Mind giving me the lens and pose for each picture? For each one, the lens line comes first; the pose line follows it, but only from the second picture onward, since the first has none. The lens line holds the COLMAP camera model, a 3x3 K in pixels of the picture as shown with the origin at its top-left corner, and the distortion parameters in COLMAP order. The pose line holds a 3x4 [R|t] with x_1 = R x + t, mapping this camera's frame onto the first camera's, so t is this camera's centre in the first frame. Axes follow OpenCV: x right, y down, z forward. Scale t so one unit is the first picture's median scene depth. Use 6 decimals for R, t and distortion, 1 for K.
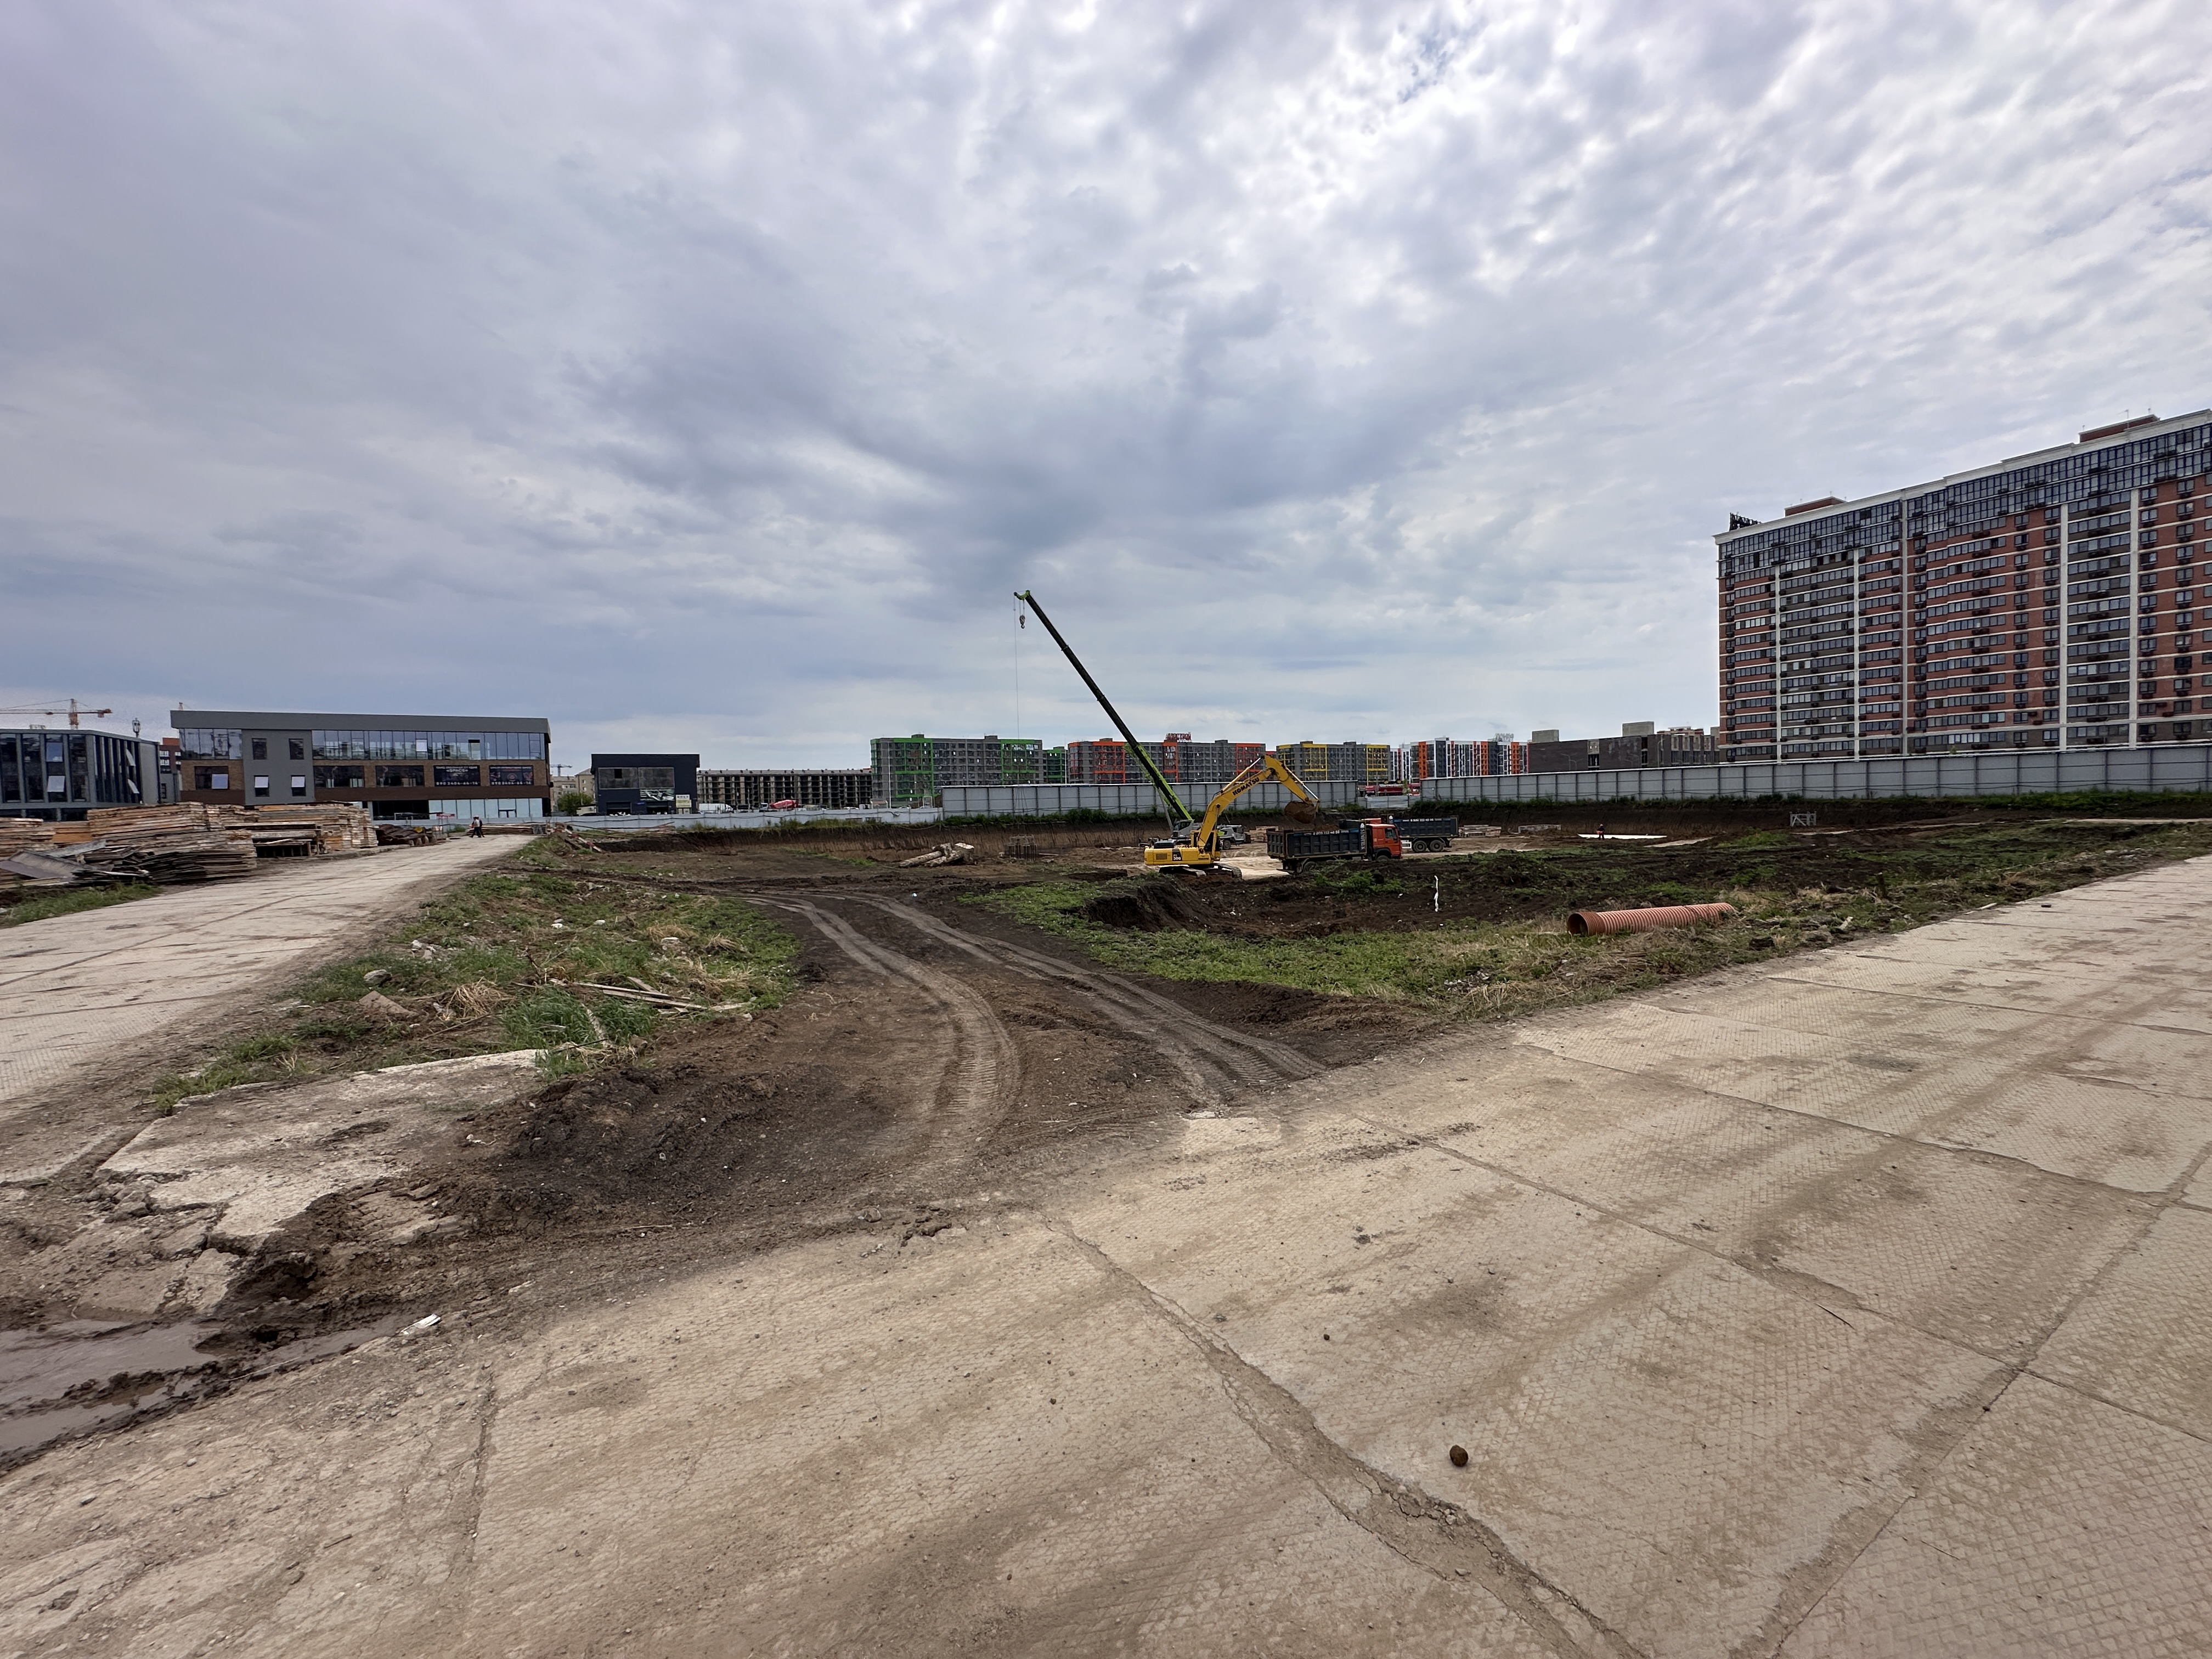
lens RADIAL K [[881.7, 0, 1107.8], [0, 881.7, 816.1], [0, 0, 1]] dist [-0.003272, 0.000909]
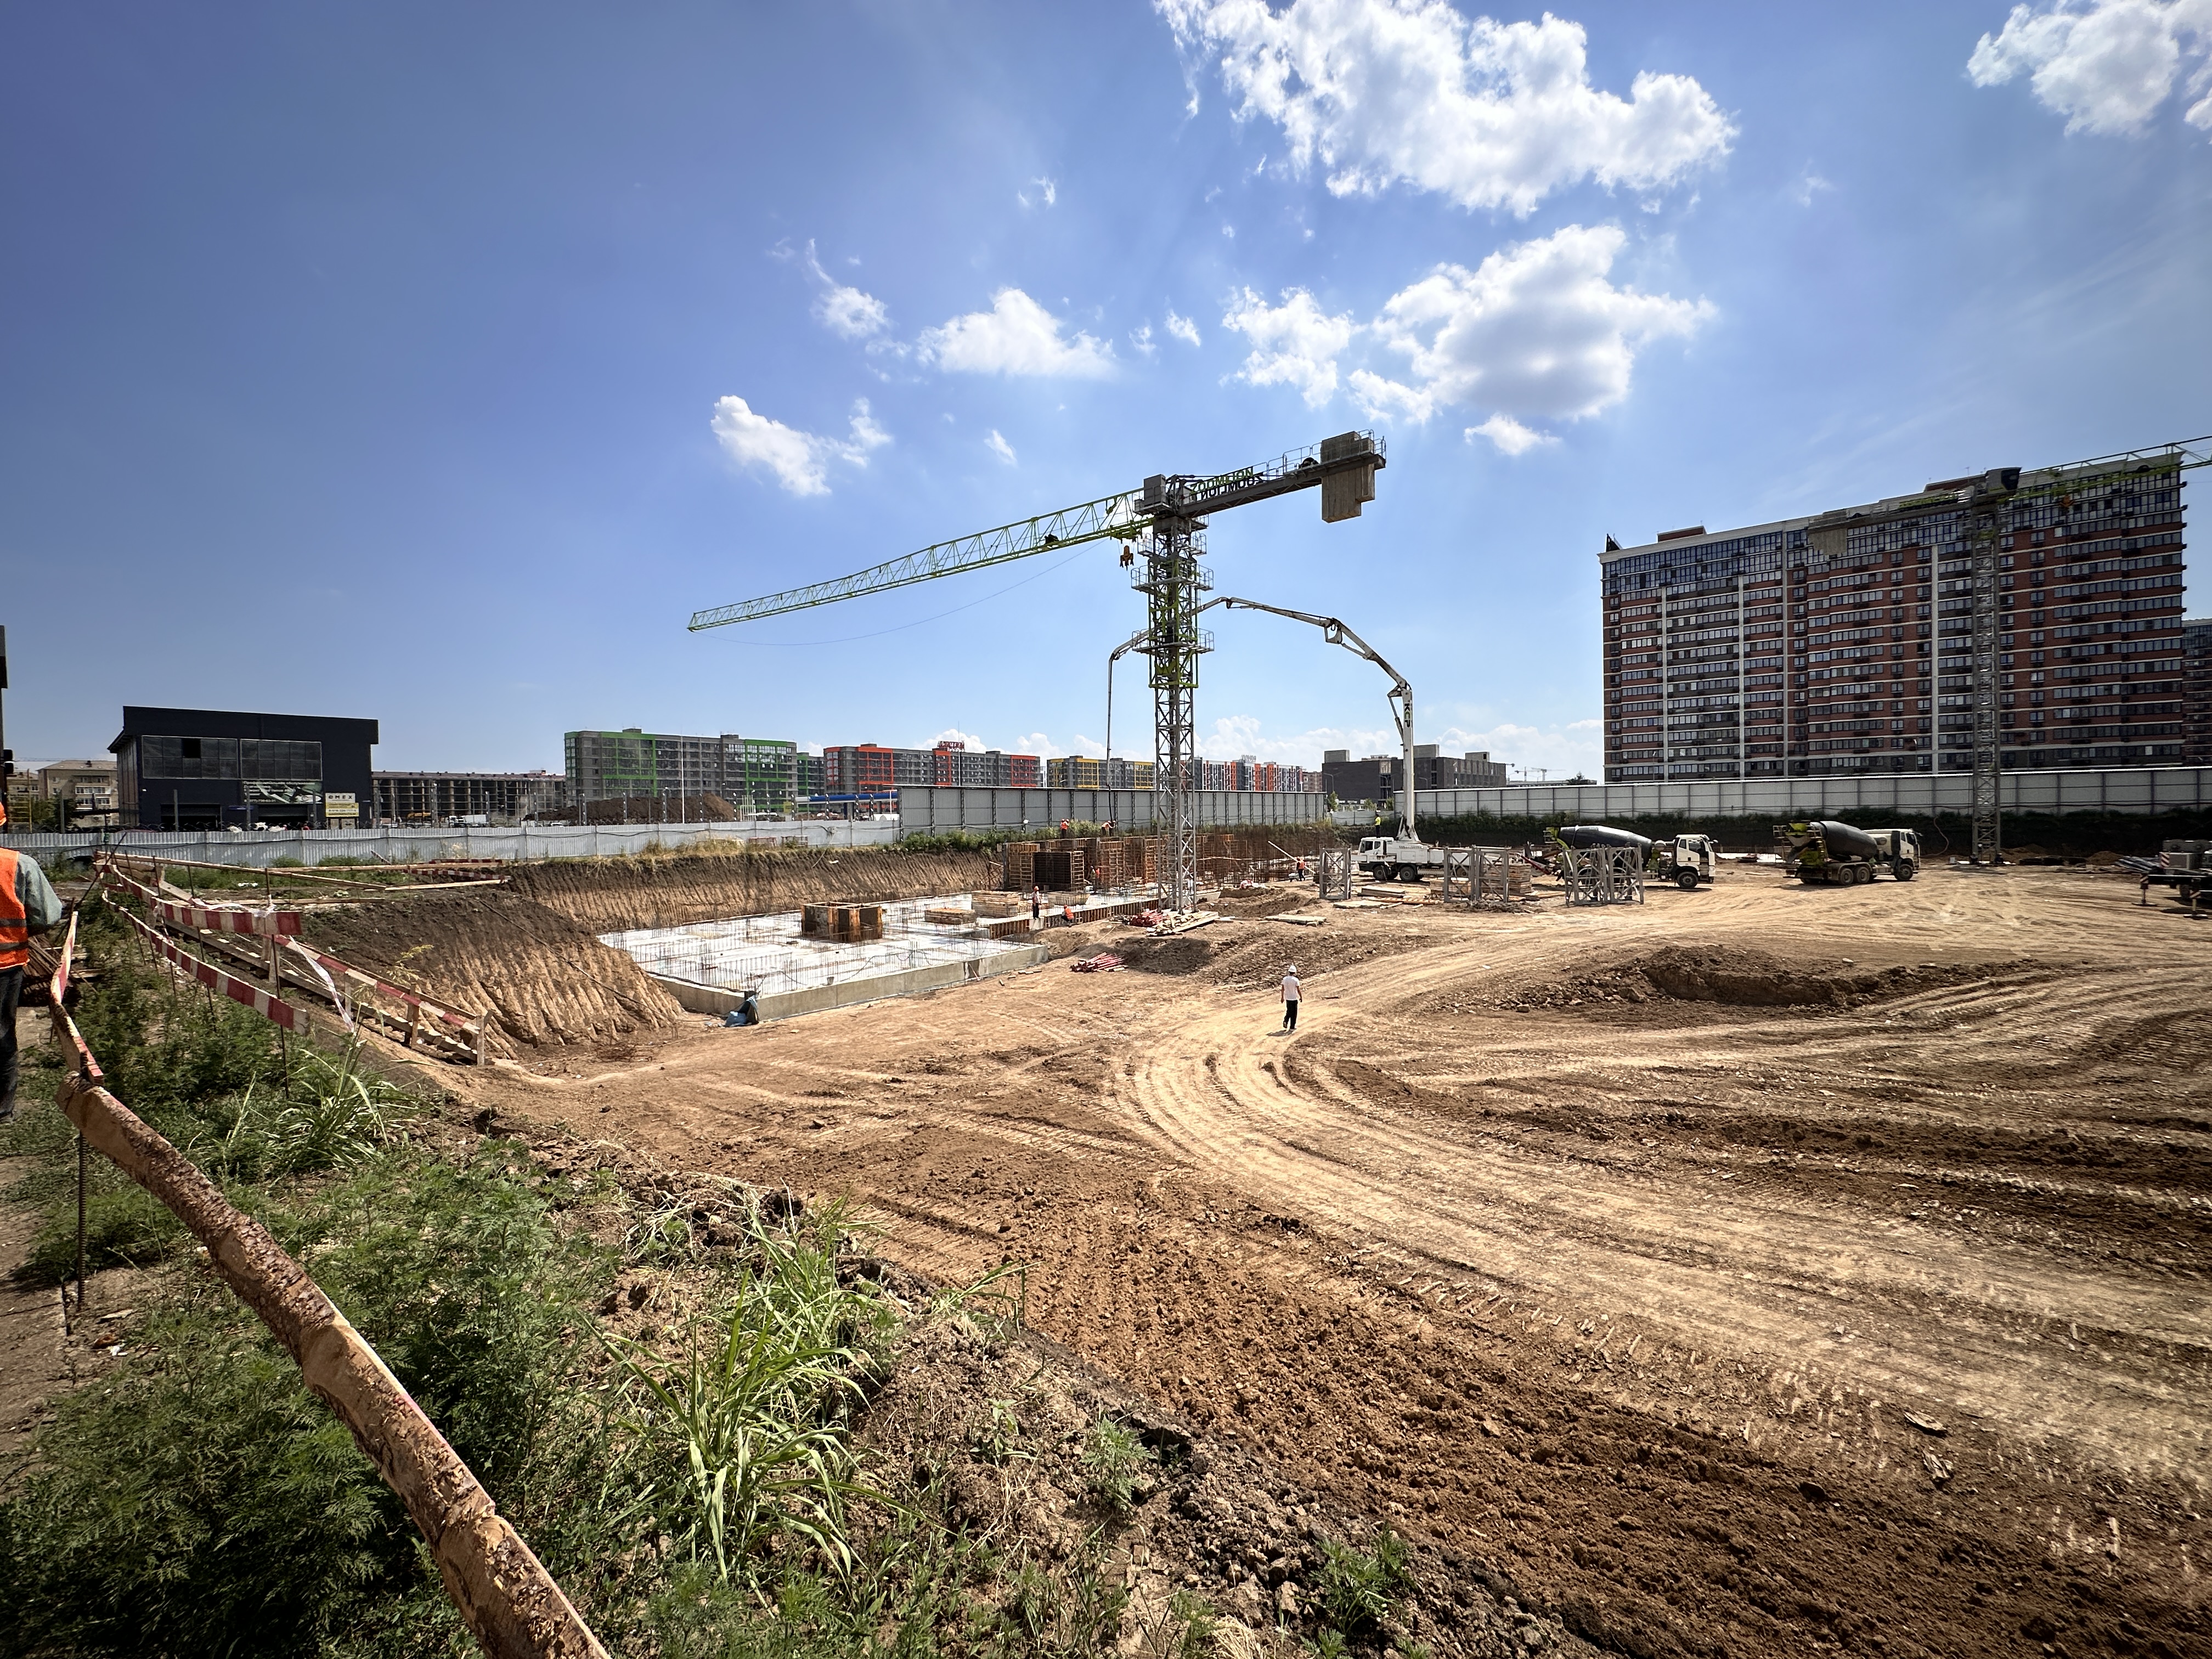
lens RADIAL K [[881.7, 0, 1111.7], [0, 881.7, 828.0], [0, 0, 1]] dist [-0.003272, 0.000909]
pose [[0.938370, 0.003855, 0.345610, -0.226827], [-0.001207, 0.999968, -0.007878, 0.000229], [-0.345629, 0.006975, 0.938345, 0.337833]]
